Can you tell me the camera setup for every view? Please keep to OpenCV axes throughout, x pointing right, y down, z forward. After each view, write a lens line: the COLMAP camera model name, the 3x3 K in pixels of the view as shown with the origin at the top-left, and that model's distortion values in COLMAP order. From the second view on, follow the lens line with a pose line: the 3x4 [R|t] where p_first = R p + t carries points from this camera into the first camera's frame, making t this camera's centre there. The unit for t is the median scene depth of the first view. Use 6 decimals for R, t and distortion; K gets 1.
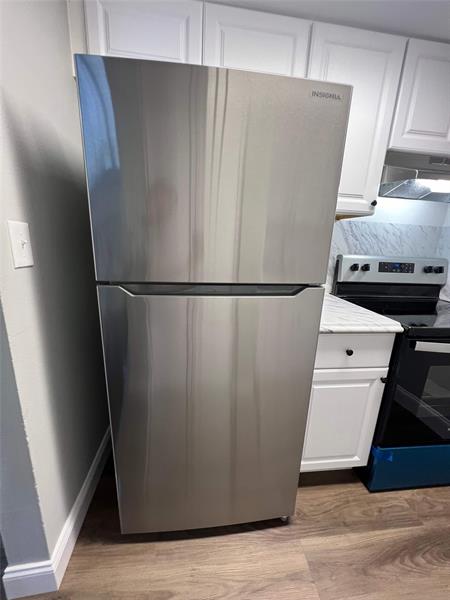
lens RADIAL K [[241.0, 0, 225.0], [0, 241.0, 300.0], [0, 0, 1]] dist [0.000494, 0.000272]
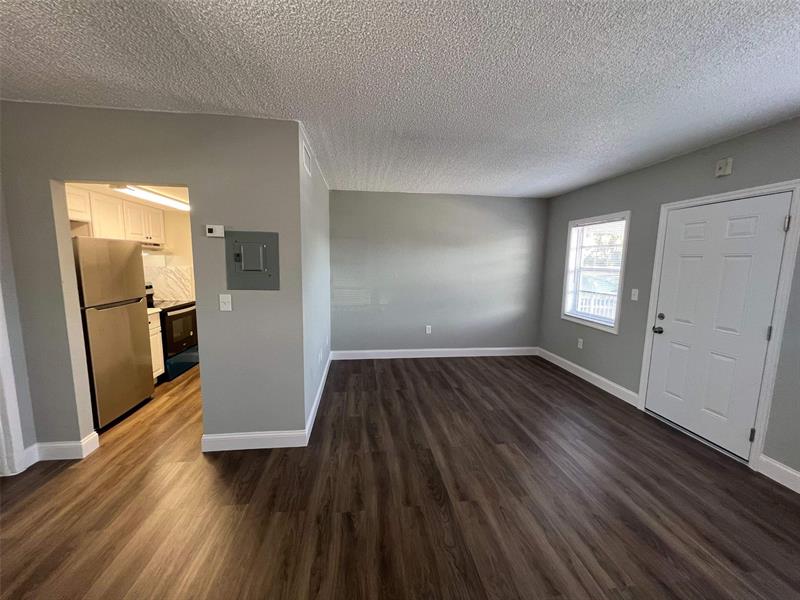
lens RADIAL K [[320.6, 0, 400.0], [0, 320.6, 300.0], [0, 0, 1]] dist [-0.000855, -0.000007]
pose [[-0.003256, -0.167783, 0.985819, -2.467226], [0.228875, 0.959531, 0.164064, 0.031540], [-0.973450, 0.226163, 0.035277, -1.553062]]
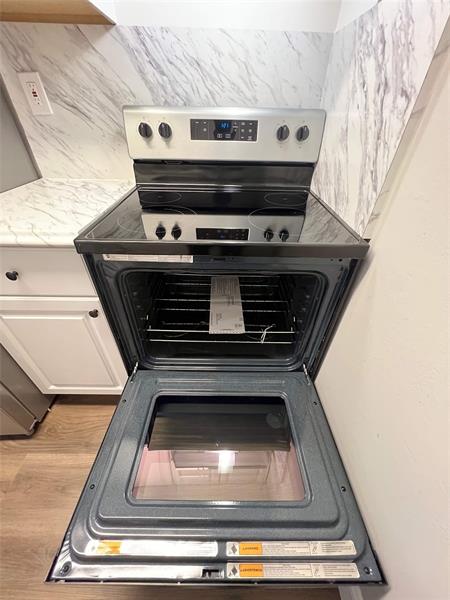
lens RADIAL K [[241.5, 0, 225.0], [0, 241.5, 300.0], [0, 0, 1]] dist [0.000197, 0.000260]
pose [[0.992699, 0.051235, -0.109192, 1.029675], [-0.002708, 0.914534, 0.404499, 0.007796], [0.120585, -0.401250, 0.907996, 0.386264]]
